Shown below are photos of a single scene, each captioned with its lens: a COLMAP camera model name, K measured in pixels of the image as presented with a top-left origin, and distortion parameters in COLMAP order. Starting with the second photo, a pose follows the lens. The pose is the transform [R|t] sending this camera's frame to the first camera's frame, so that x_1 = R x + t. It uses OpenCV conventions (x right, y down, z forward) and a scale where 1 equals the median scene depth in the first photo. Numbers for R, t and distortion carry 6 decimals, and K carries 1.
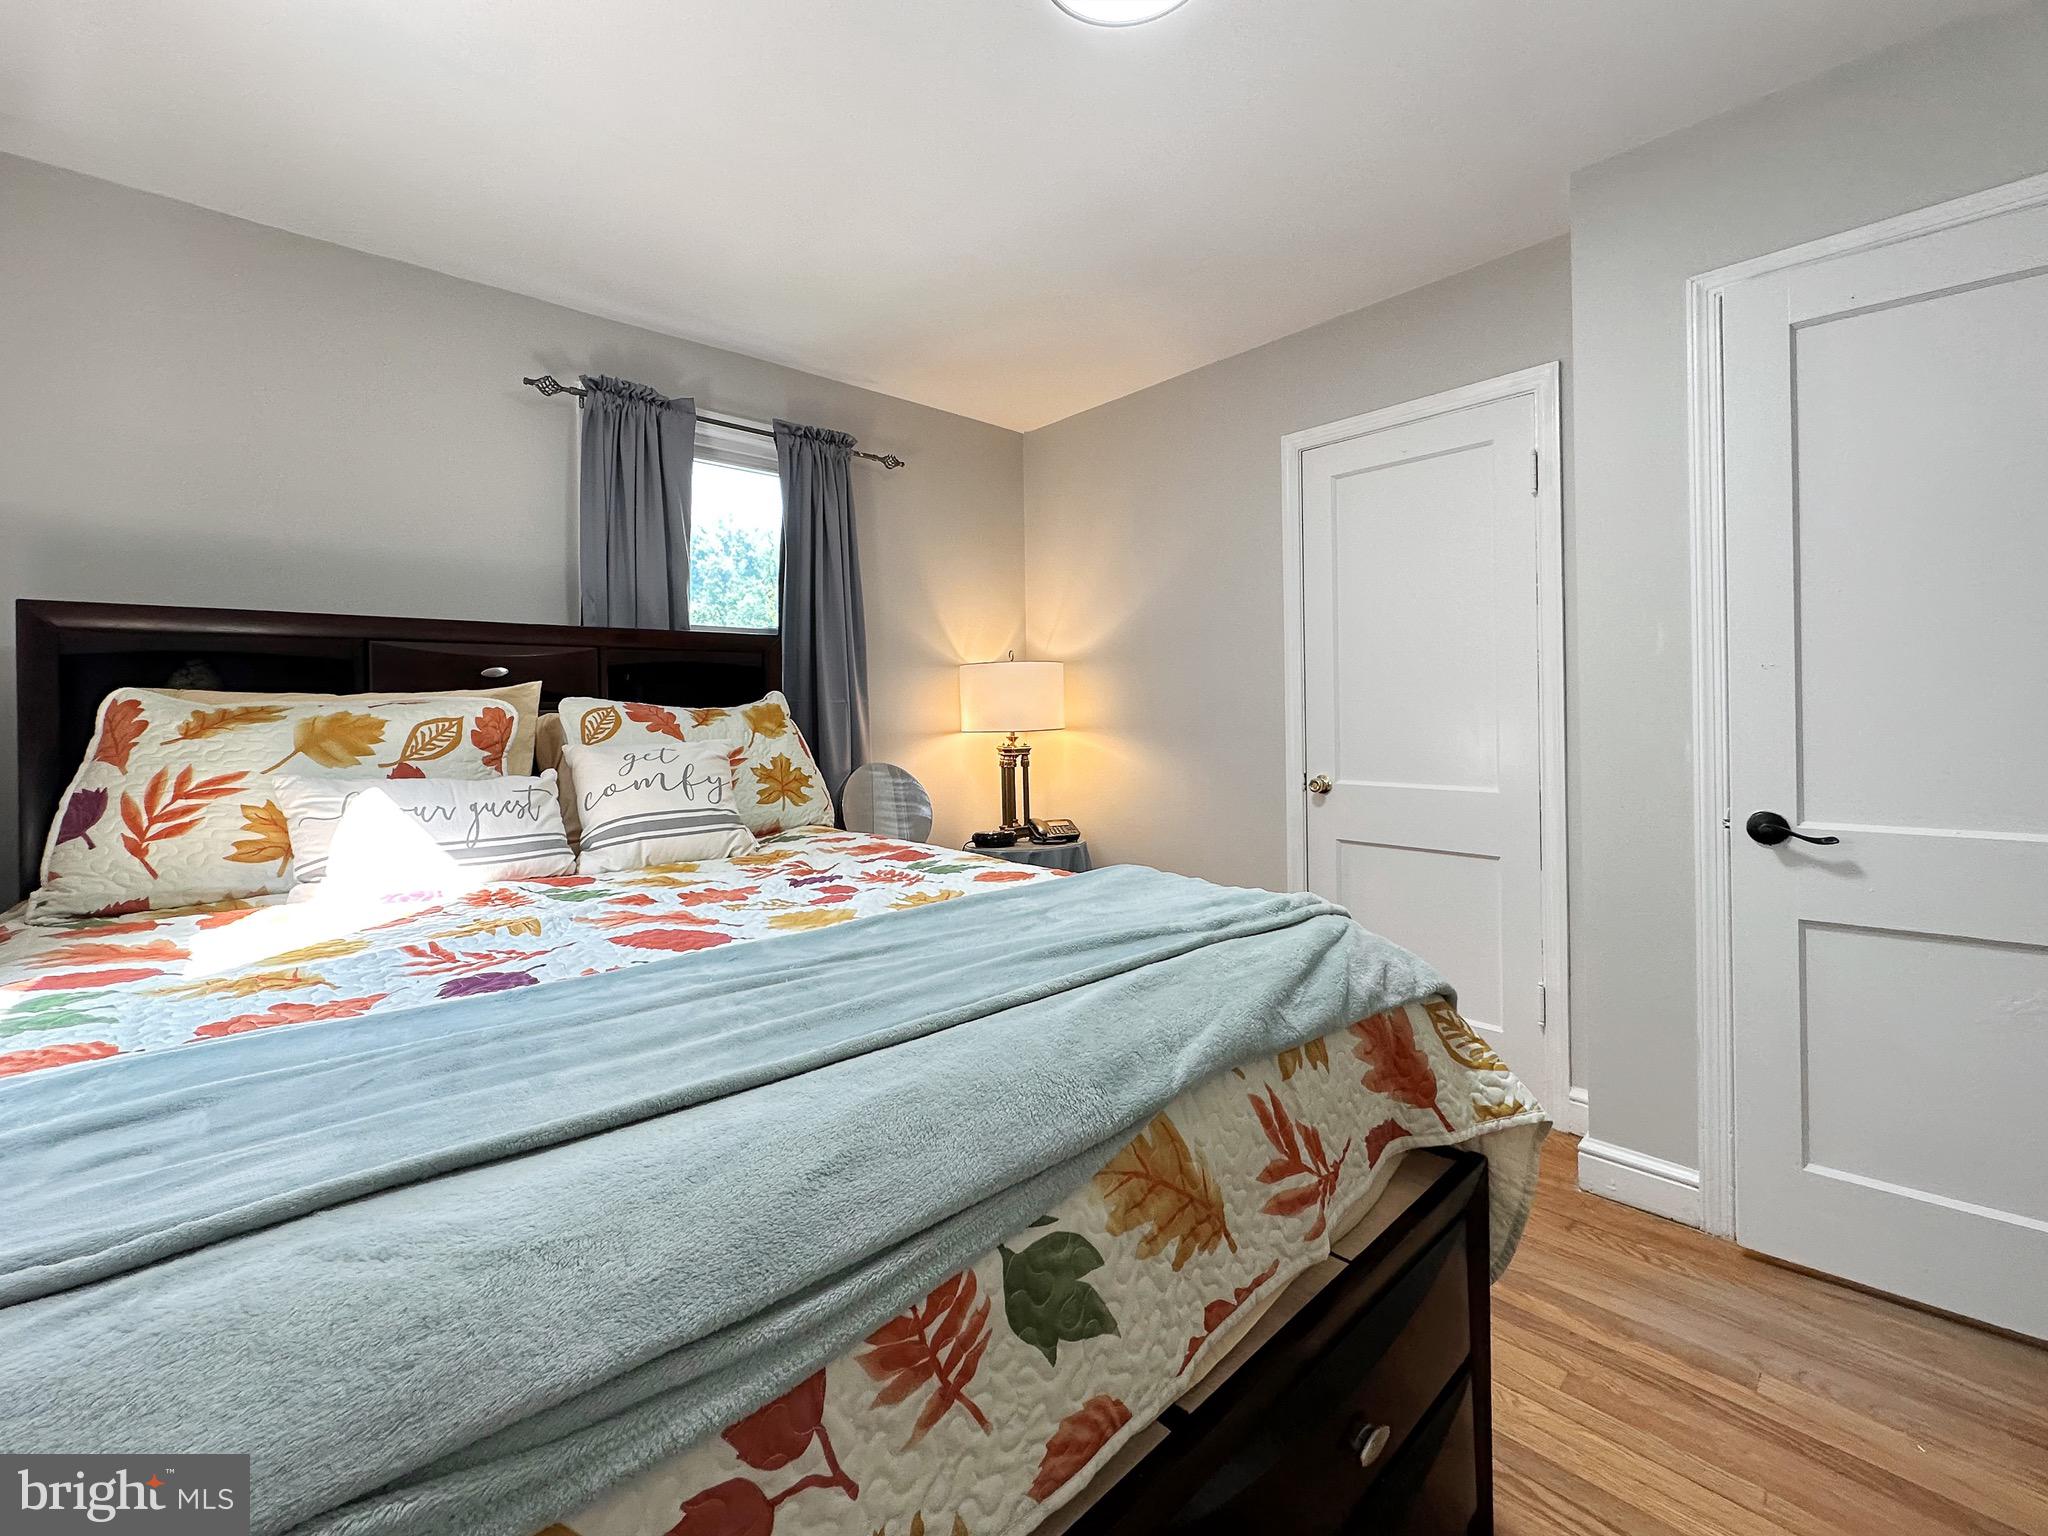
lens RADIAL K [[852.5, 0, 1013.9], [0, 852.5, 713.5], [0, 0, 1]] dist [-0.008939, -0.000101]
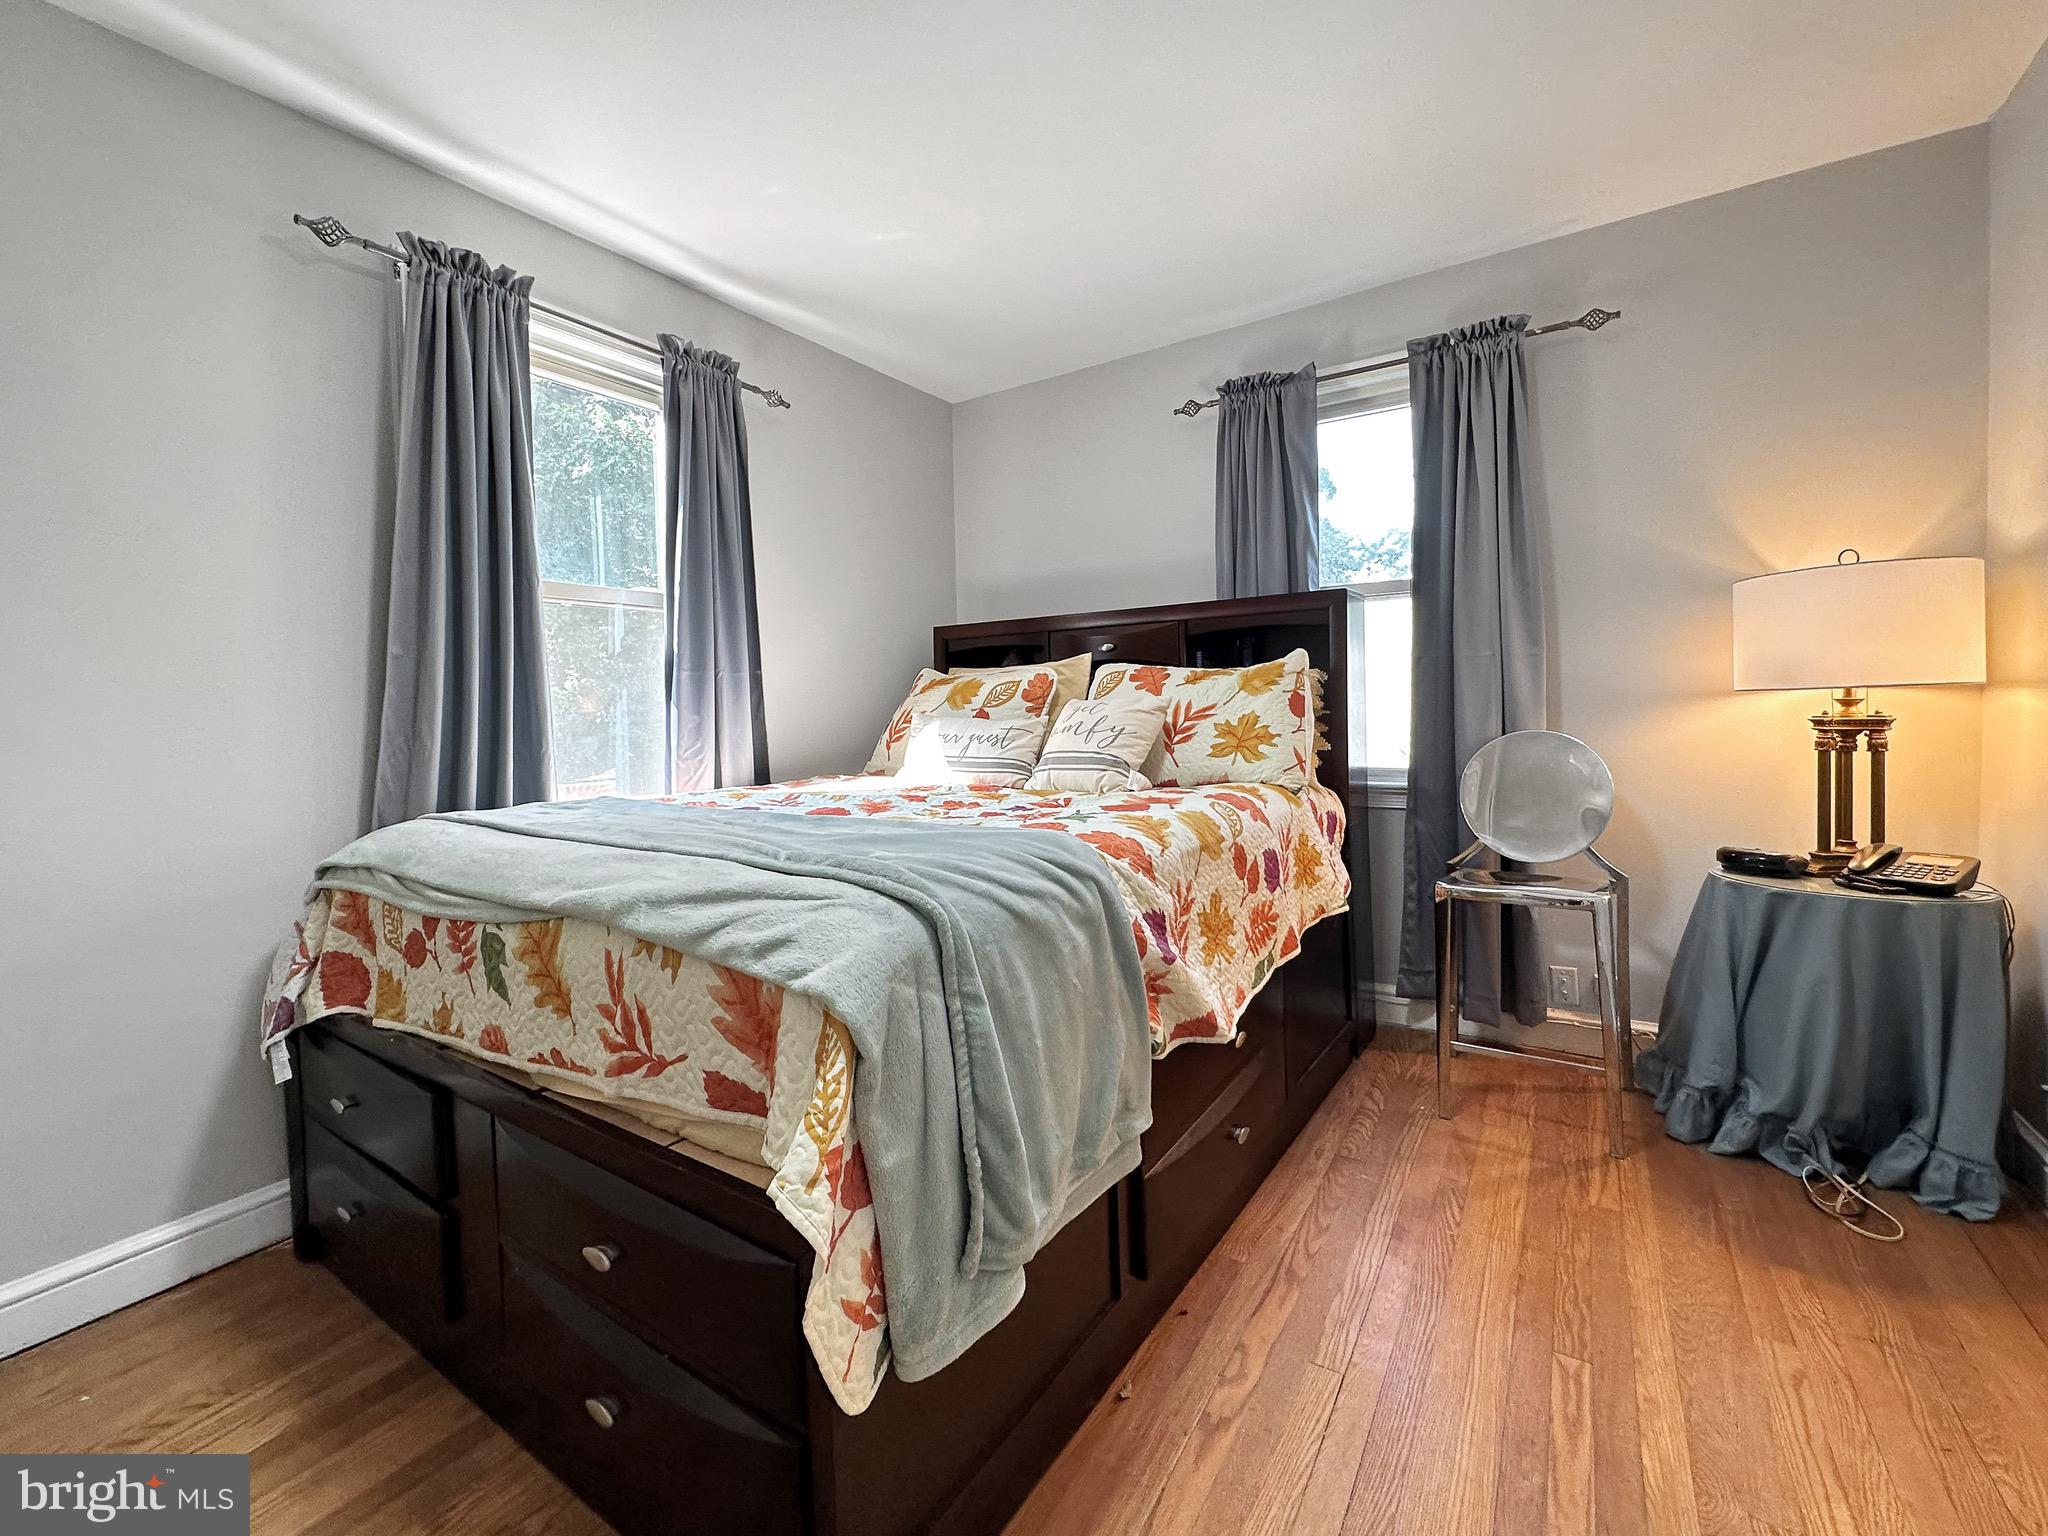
lens RADIAL K [[852.5, 0, 1013.9], [0, 852.5, 713.5], [0, 0, 1]] dist [-0.008939, -0.000101]
pose [[0.247522, 0.021303, -0.968648, 0.553454], [0.018324, 0.999476, 0.026664, 0.015579], [0.968709, -0.024349, 0.247002, 0.412938]]
